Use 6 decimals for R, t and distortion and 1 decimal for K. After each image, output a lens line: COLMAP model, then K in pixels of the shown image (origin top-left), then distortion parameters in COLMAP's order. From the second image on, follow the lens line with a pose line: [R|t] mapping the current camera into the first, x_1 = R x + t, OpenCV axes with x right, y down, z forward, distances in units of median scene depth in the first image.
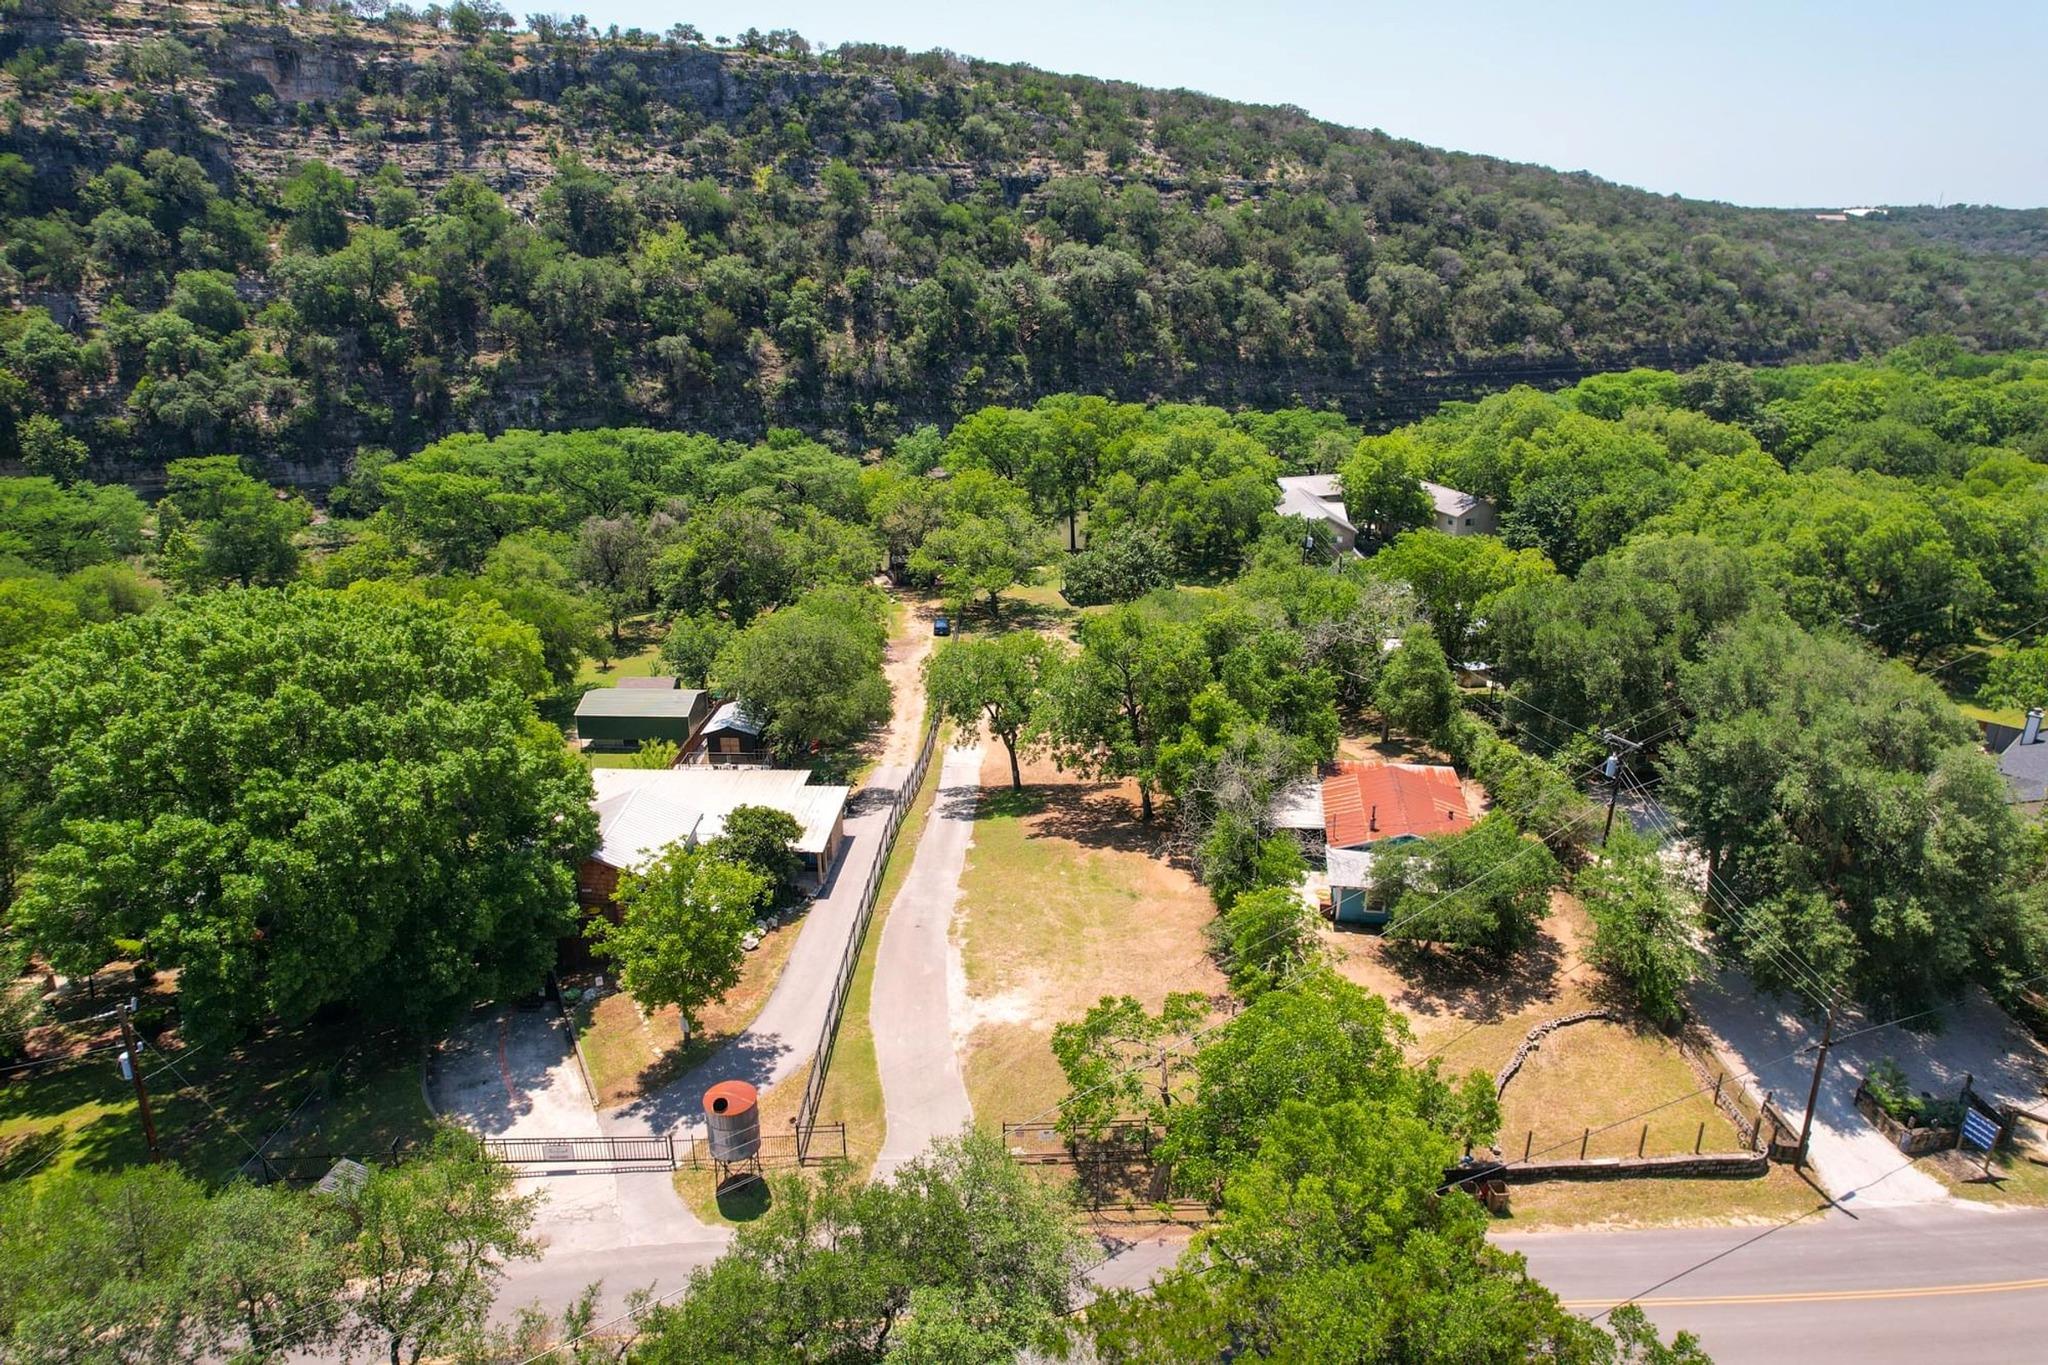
lens RADIAL K [[1312.3, 0, 1031.9], [0, 1312.3, 678.6], [0, 0, 1]] dist [-0.076136, 0.069382]
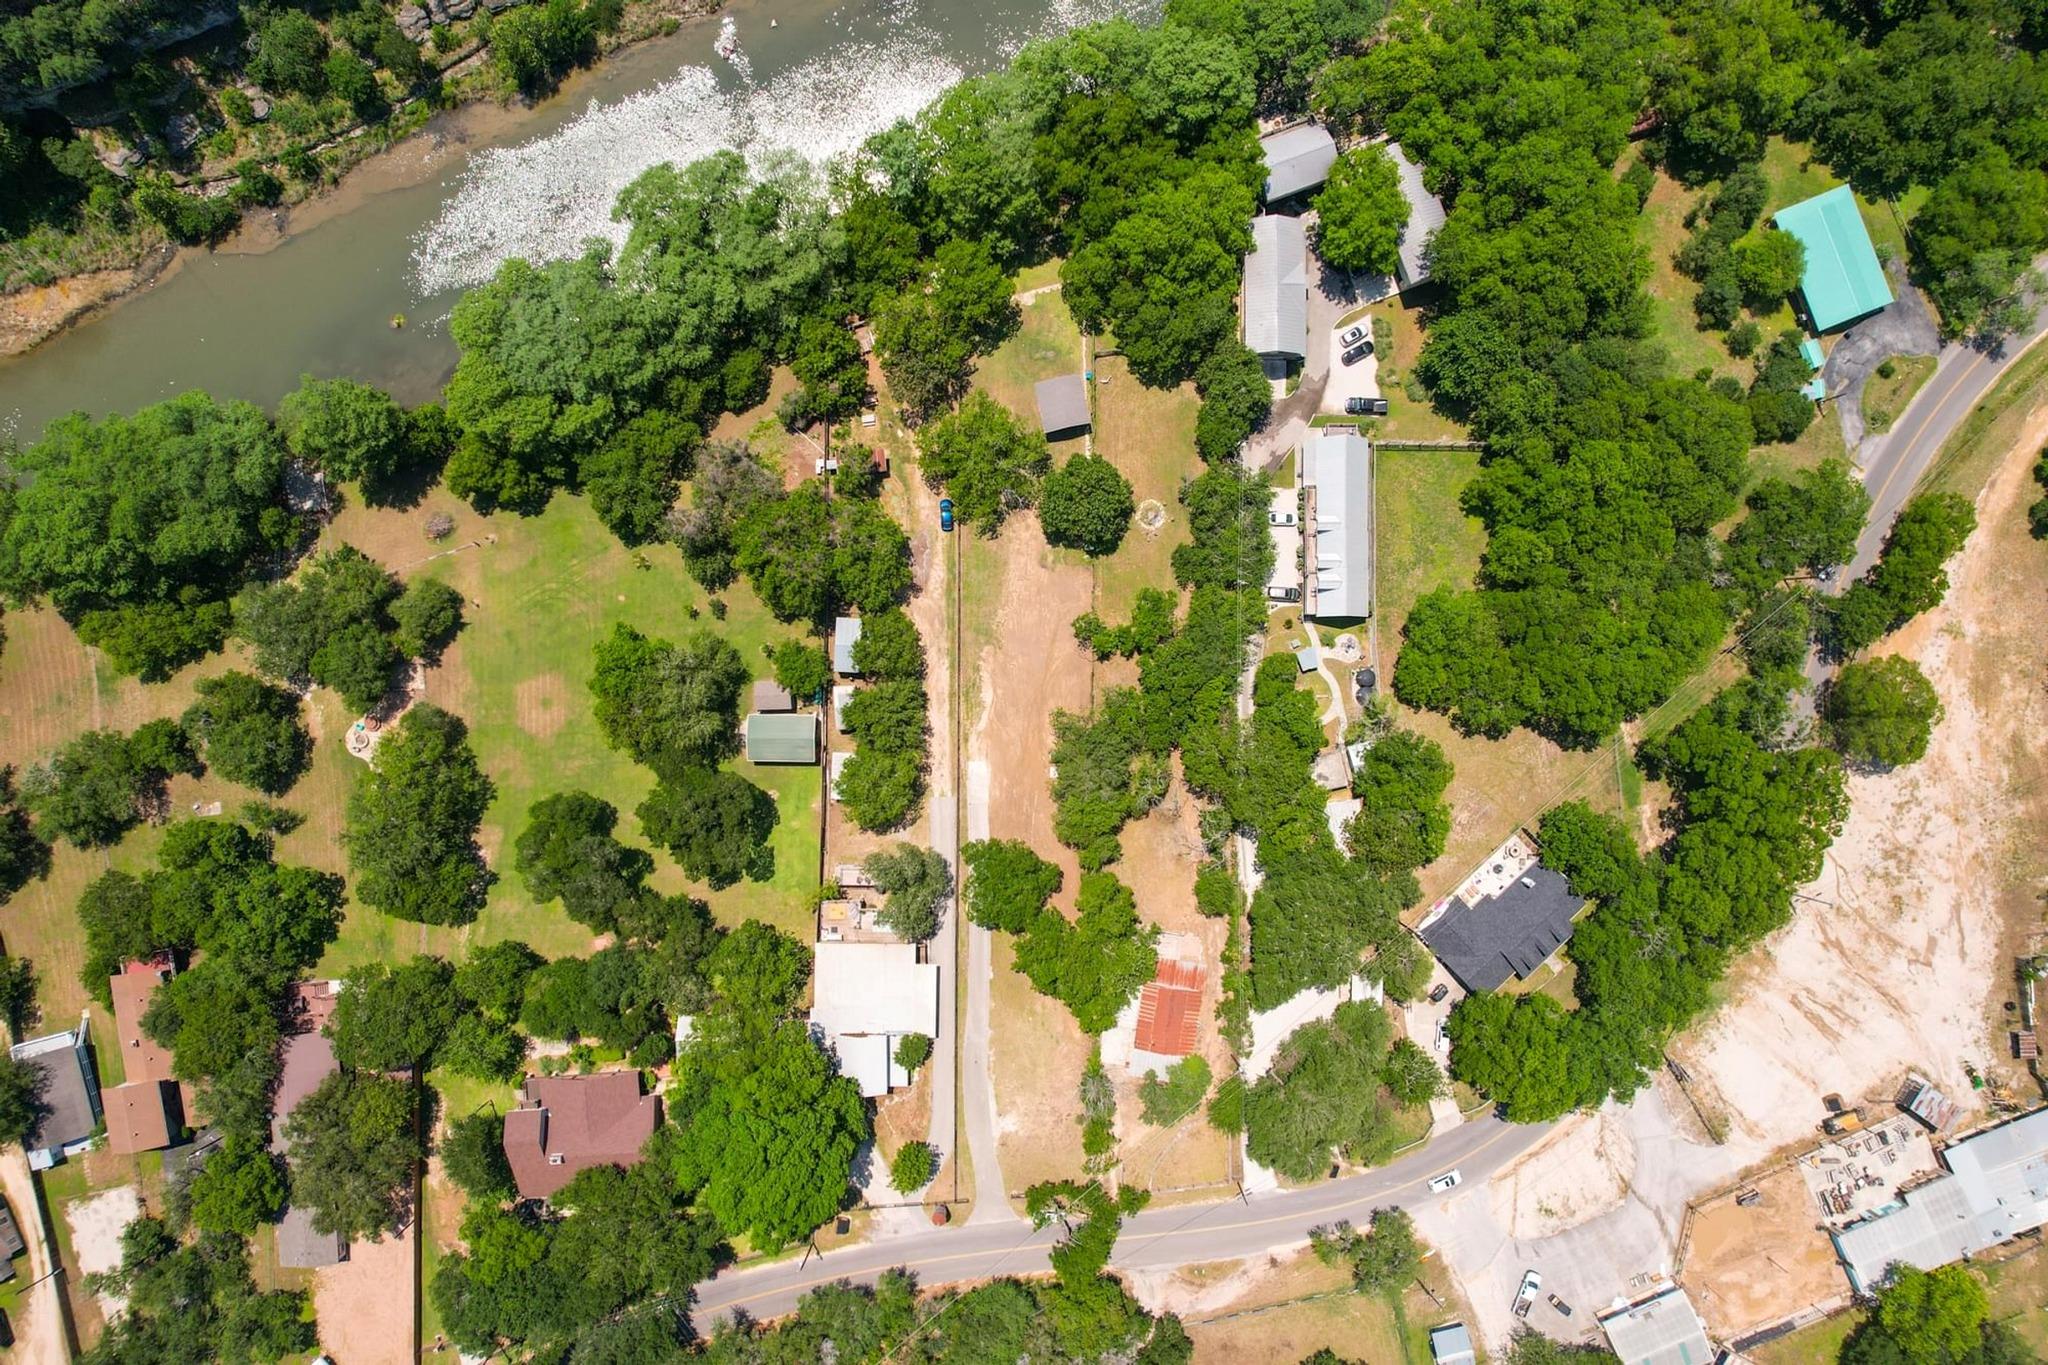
lens RADIAL K [[1283.2, 0, 1014.1], [0, 1283.2, 689.4], [0, 0, 1]] dist [-0.028071, 0.003268]
pose [[0.999951, -0.006335, -0.007632, 0.004777], [0.009279, 0.325555, 0.945477, -0.691518], [-0.003505, -0.945502, 0.325598, 0.234786]]
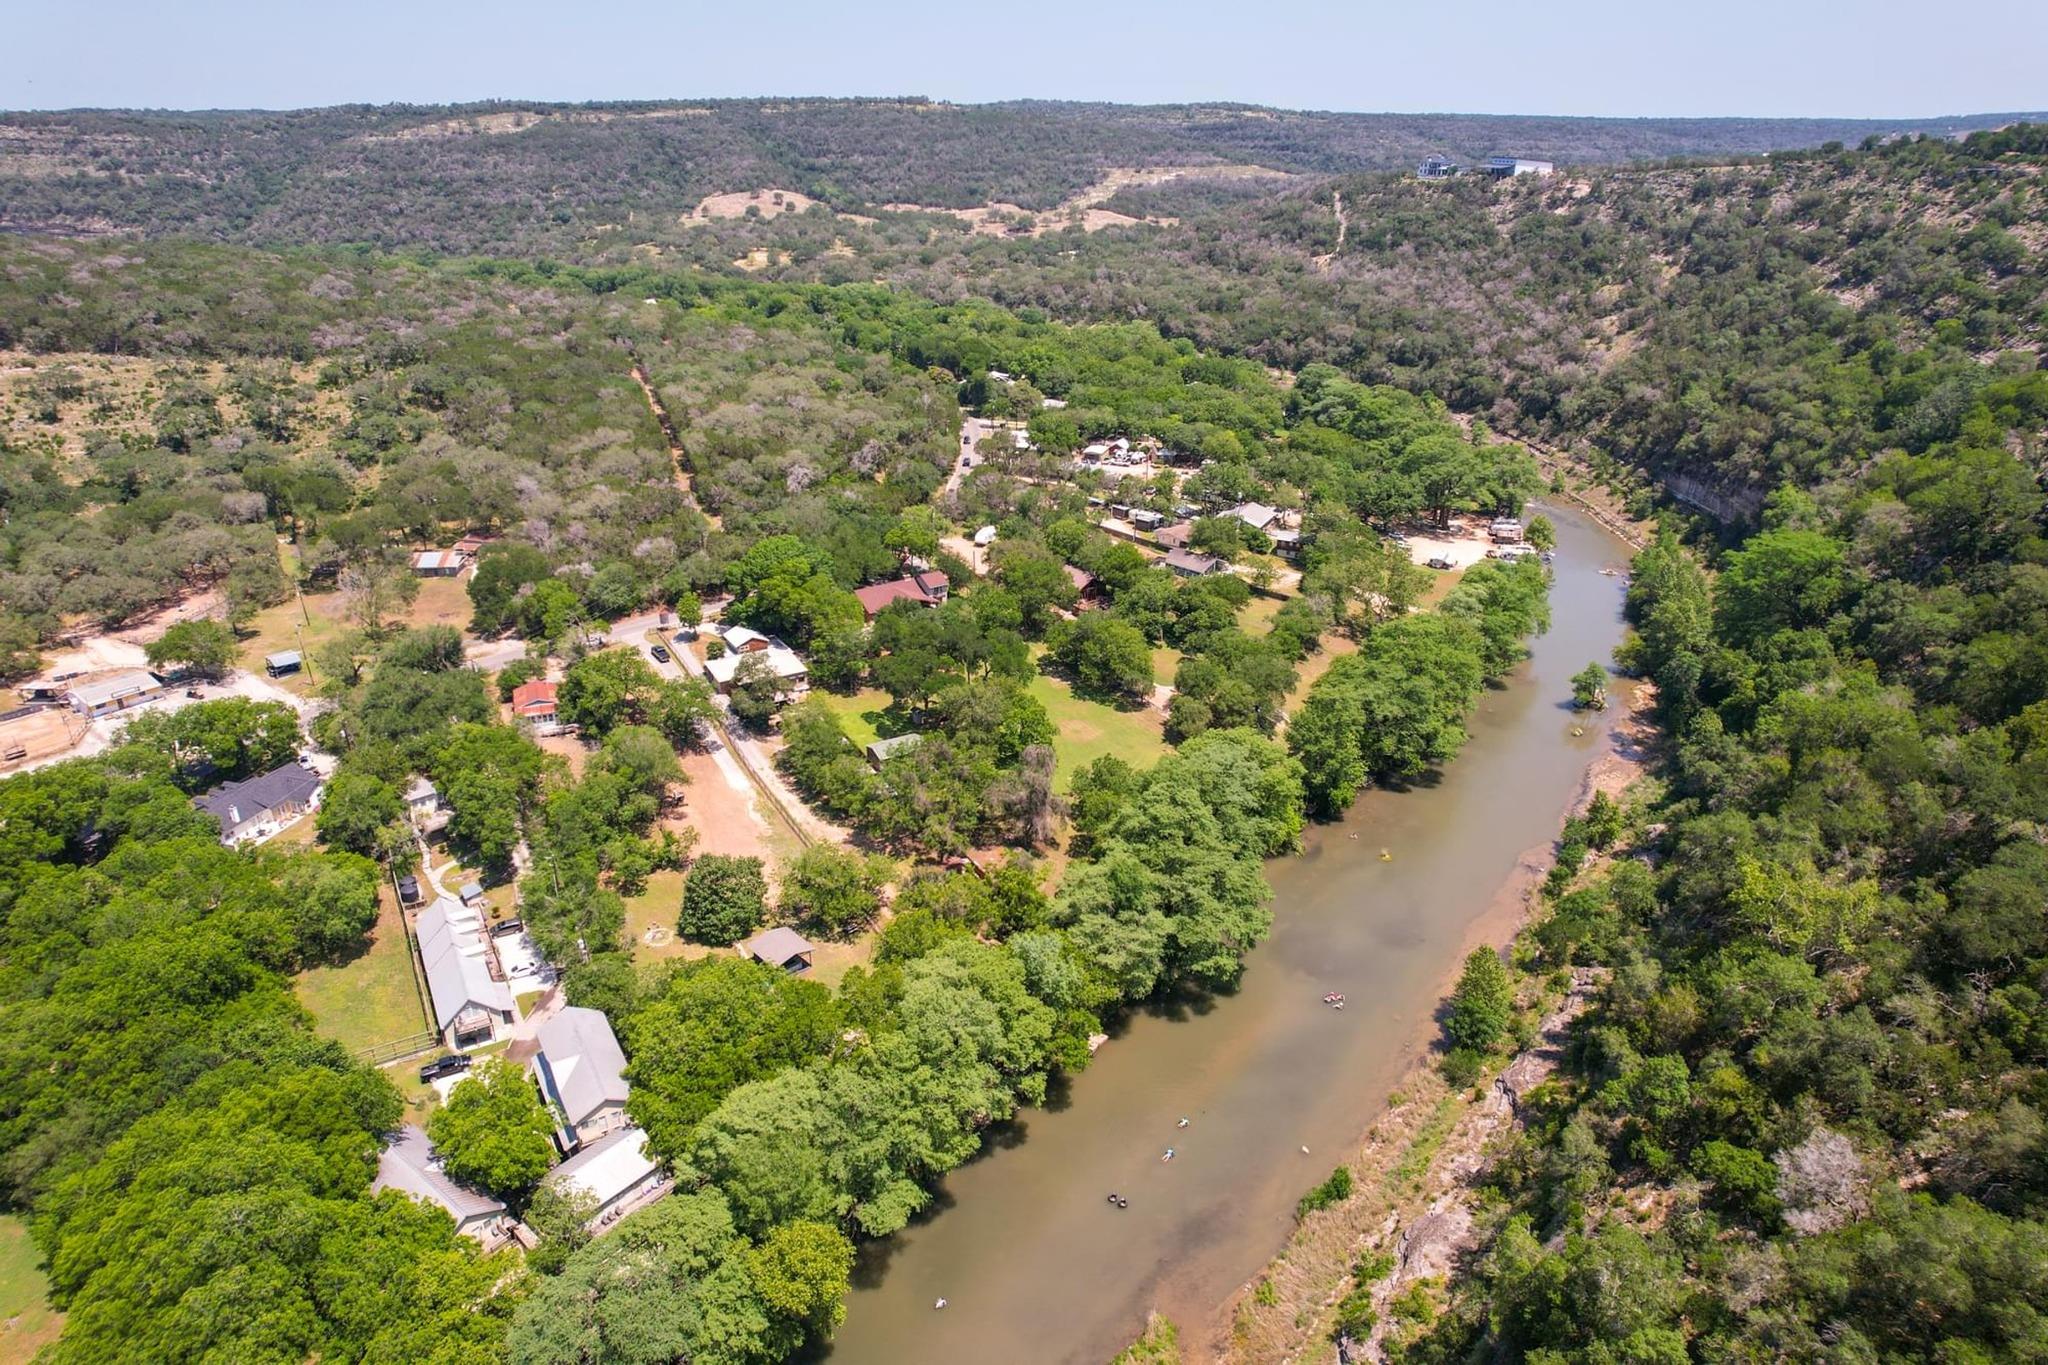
lens RADIAL K [[1312.3, 0, 1037.3], [0, 1312.3, 684.2], [0, 0, 1]] dist [-0.076136, 0.069382]
pose [[-0.857045, 0.202533, -0.473766, 0.217687], [-0.172657, 0.753448, 0.634434, -0.641549], [0.485451, 0.625537, -0.610770, 1.042954]]
